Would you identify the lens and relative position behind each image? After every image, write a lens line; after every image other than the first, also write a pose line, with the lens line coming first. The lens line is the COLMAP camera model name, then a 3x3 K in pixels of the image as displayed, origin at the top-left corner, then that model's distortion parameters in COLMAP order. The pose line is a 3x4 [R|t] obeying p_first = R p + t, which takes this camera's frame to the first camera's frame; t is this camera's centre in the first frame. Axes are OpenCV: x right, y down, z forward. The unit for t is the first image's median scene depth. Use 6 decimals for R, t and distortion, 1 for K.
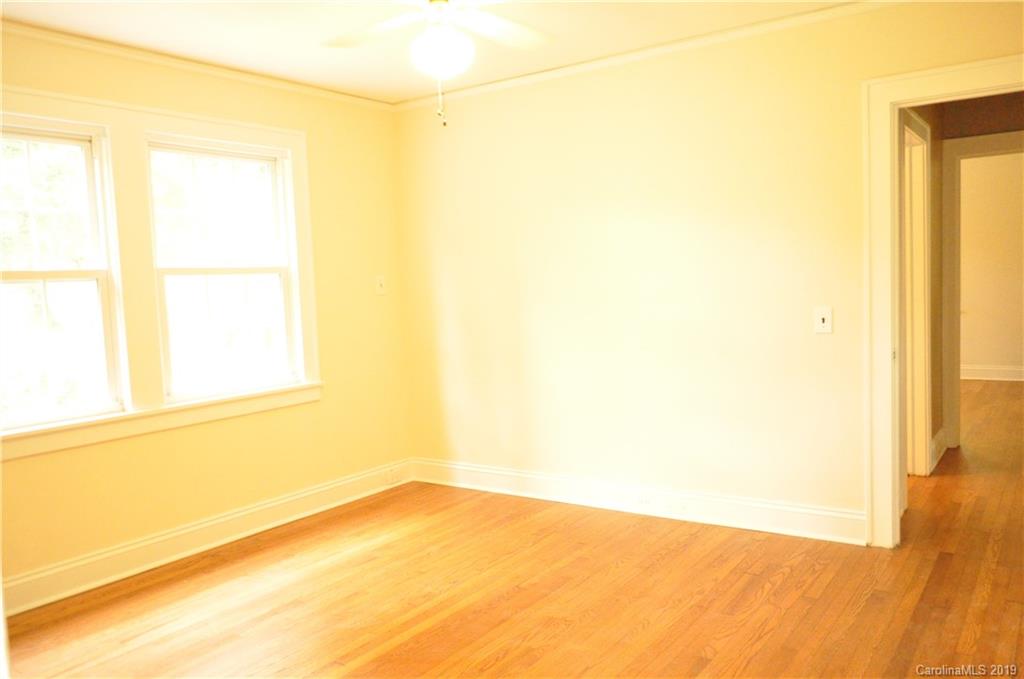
lens RADIAL K [[796.6, 0, 510.9], [0, 796.6, 344.3], [0, 0, 1]] dist [-0.010071, 0.001505]
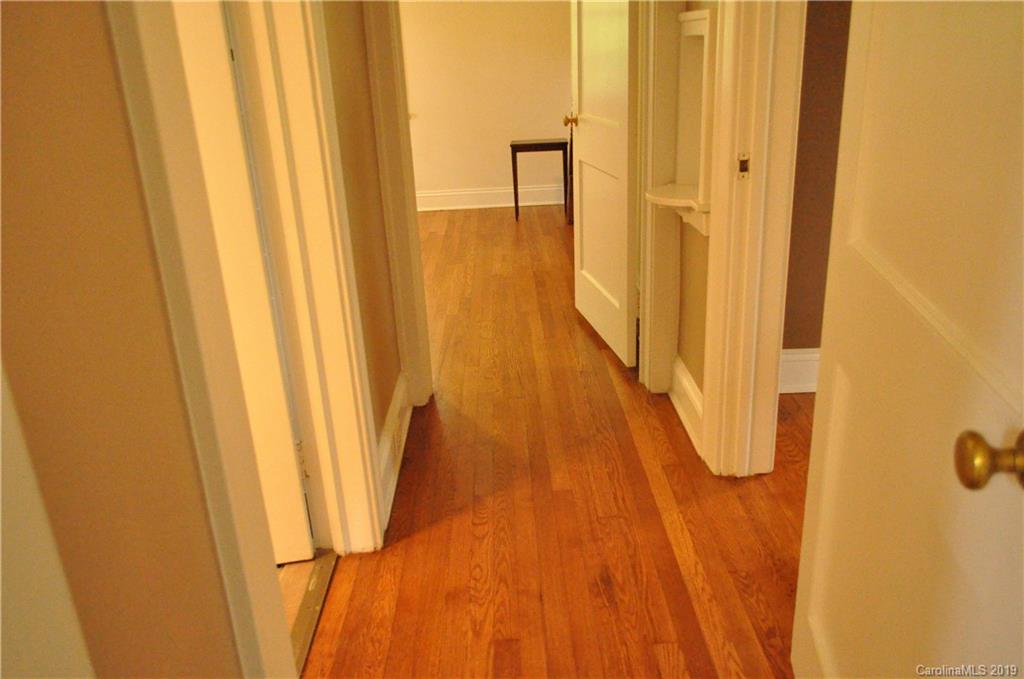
lens RADIAL K [[796.6, 0, 510.9], [0, 796.6, 344.3], [0, 0, 1]] dist [-0.010071, 0.001505]
pose [[0.802124, -0.207127, 0.560085, 0.266254], [0.056702, 0.960099, 0.273851, -0.035836], [-0.594459, -0.187905, 0.781863, 0.471438]]
